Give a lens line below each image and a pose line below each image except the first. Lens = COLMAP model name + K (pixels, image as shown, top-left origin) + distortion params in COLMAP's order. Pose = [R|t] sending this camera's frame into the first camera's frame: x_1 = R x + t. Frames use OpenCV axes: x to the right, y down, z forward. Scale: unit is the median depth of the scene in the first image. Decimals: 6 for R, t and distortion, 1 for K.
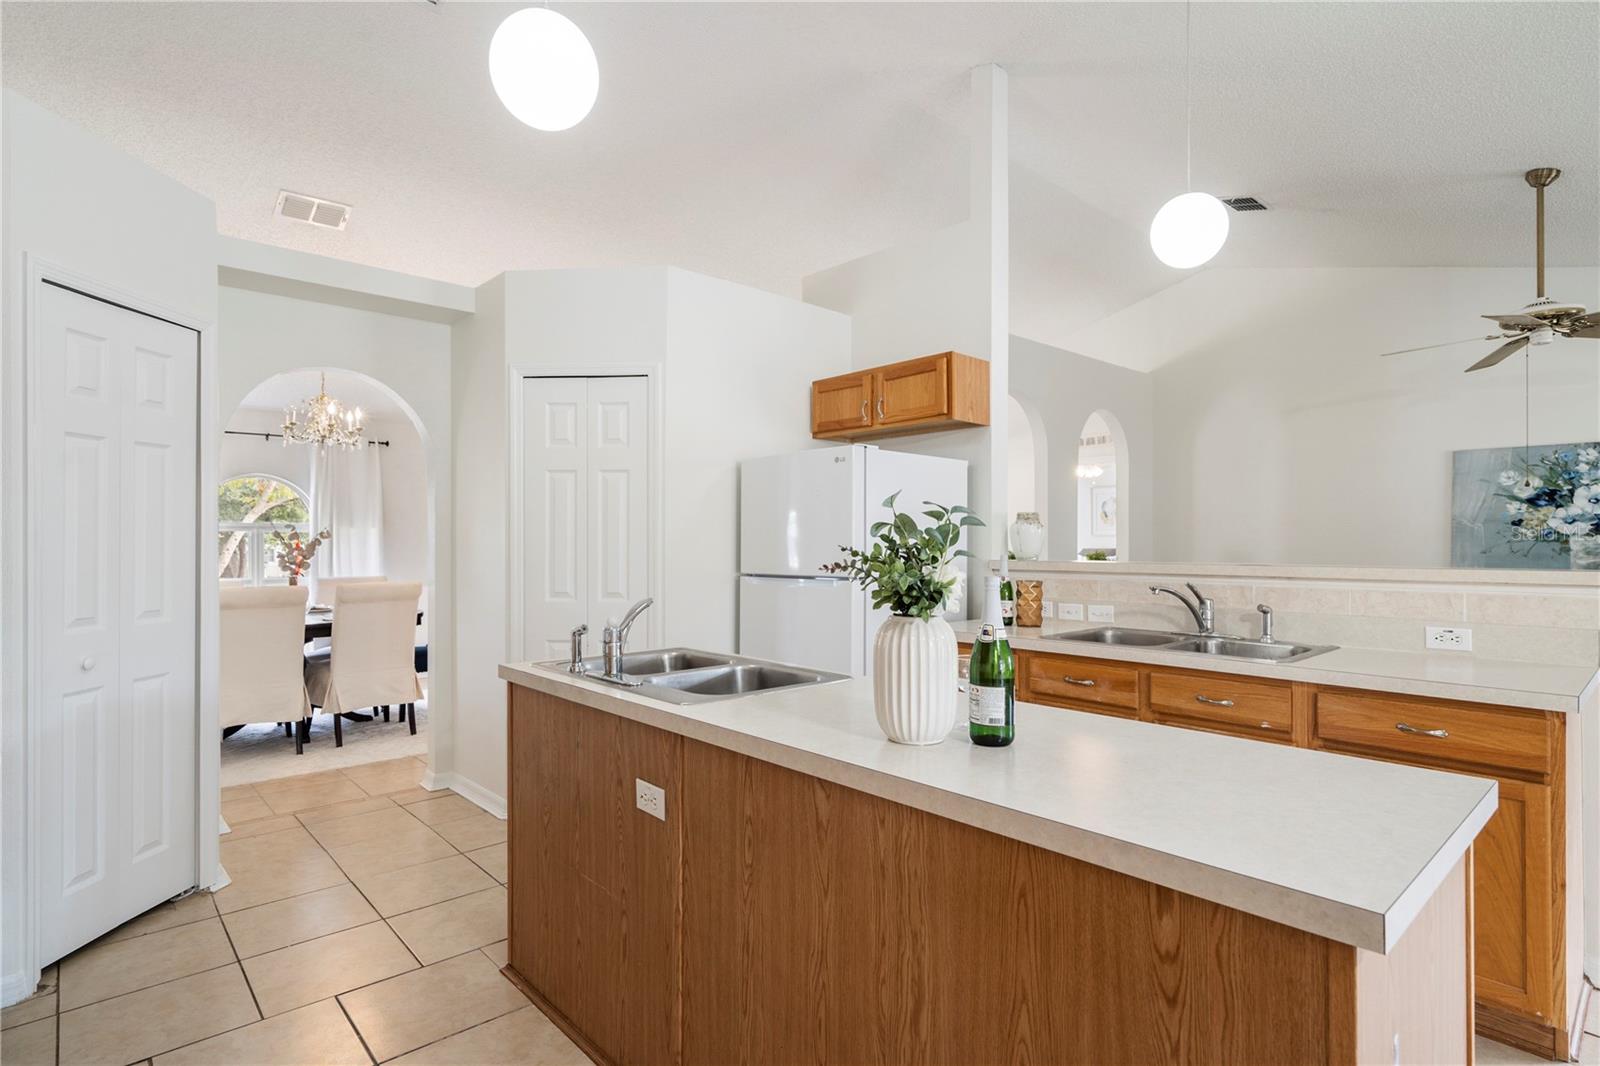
lens RADIAL K [[826.2, 0, 784.2], [0, 826.2, 537.7], [0, 0, 1]] dist [0.003894, 0.003155]
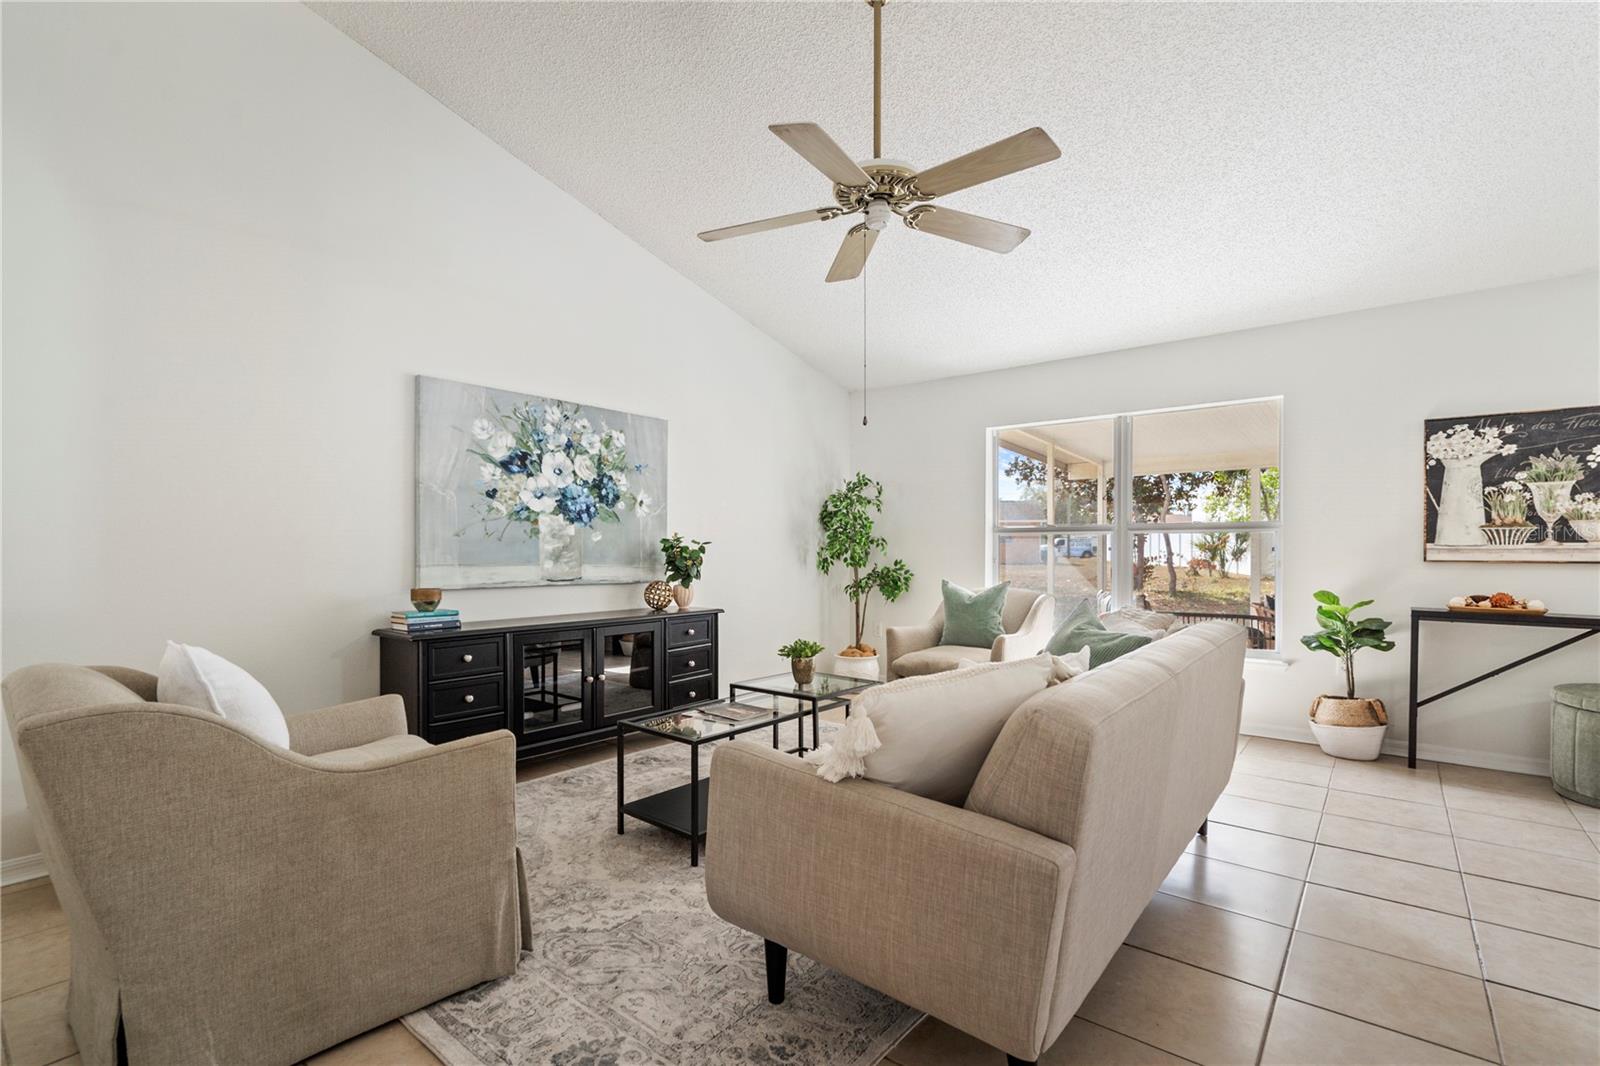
lens RADIAL K [[735.6, 0, 795.2], [0, 735.6, 546.6], [0, 0, 1]] dist [-0.000505, -0.000968]
pose [[-0.176941, -0.003291, 0.984216, 0.222749], [-0.007428, 0.999970, 0.002008, 0.025919], [-0.984193, -0.006955, -0.176960, 0.896893]]
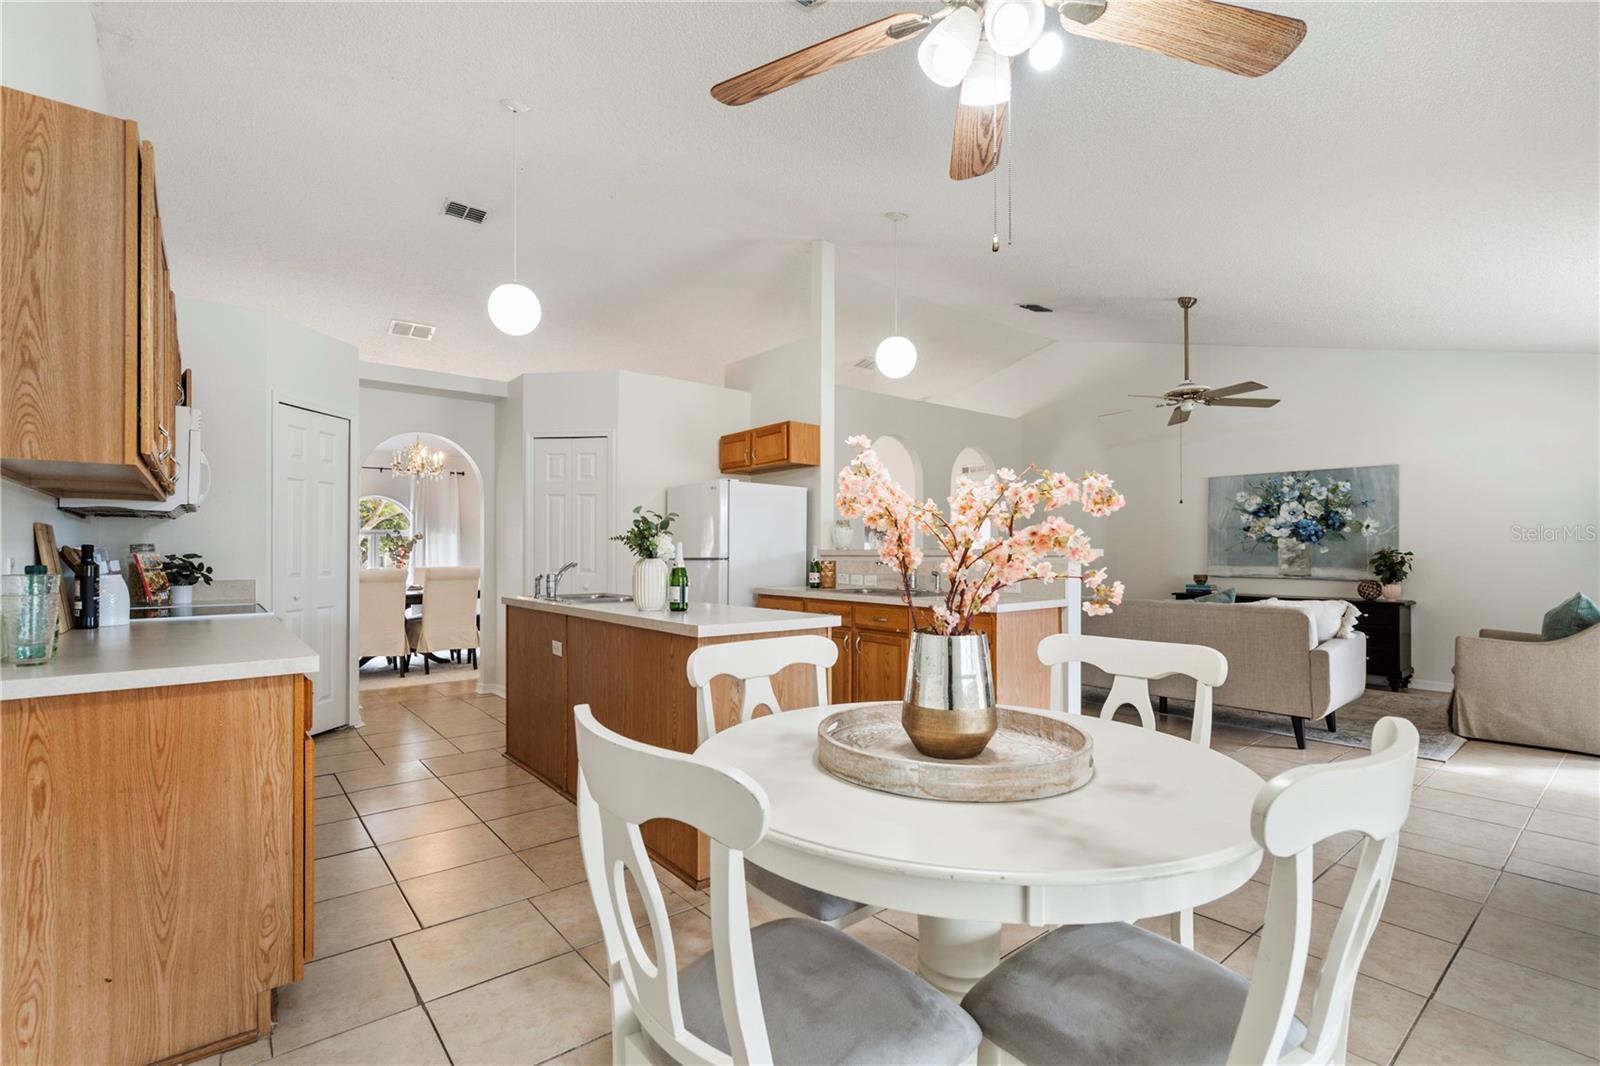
lens RADIAL K [[735.6, 0, 778.1], [0, 735.6, 545.3], [0, 0, 1]] dist [-0.000505, -0.000968]
pose [[0.998307, 0.001288, -0.058158, 0.174712], [-0.001565, 0.999988, -0.004718, 0.017731], [0.058152, 0.004801, 0.998296, -0.297033]]
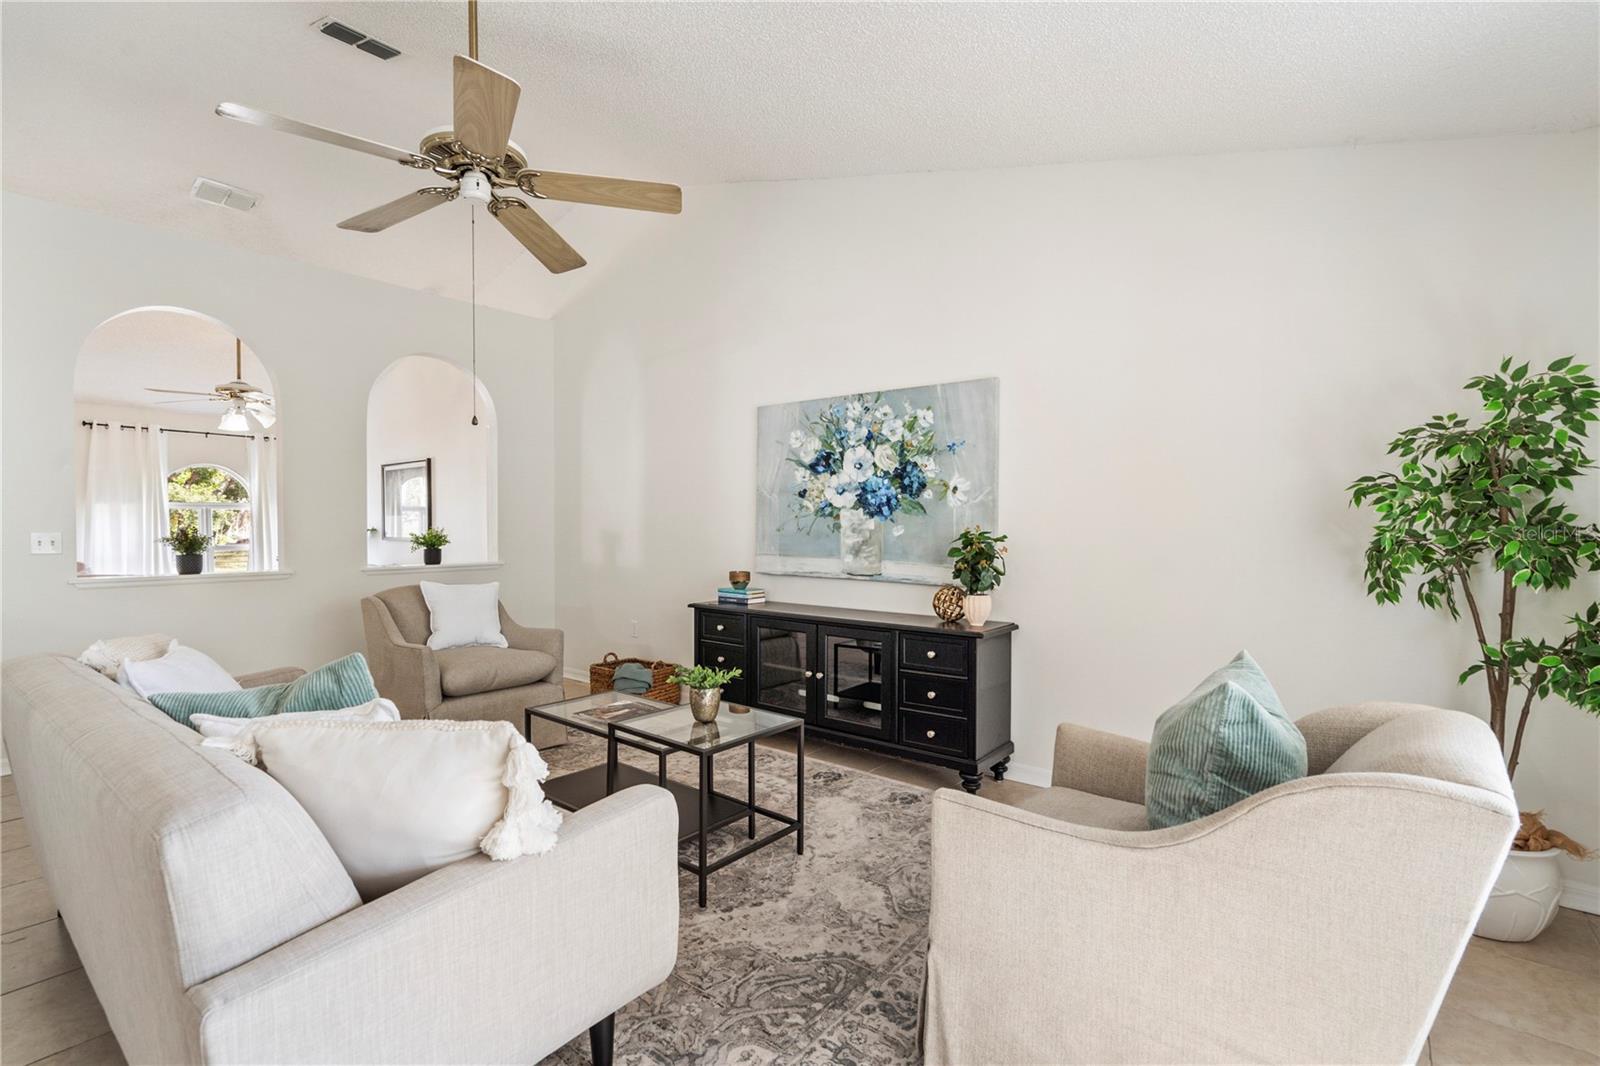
lens RADIAL K [[735.6, 0, 792.1], [0, 735.6, 538.4], [0, 0, 1]] dist [-0.000505, -0.000968]
pose [[0.983831, -0.007715, 0.178932, 0.779753], [0.002737, 0.999603, 0.028052, 0.006153], [-0.179077, -0.027108, 0.983461, 0.301212]]
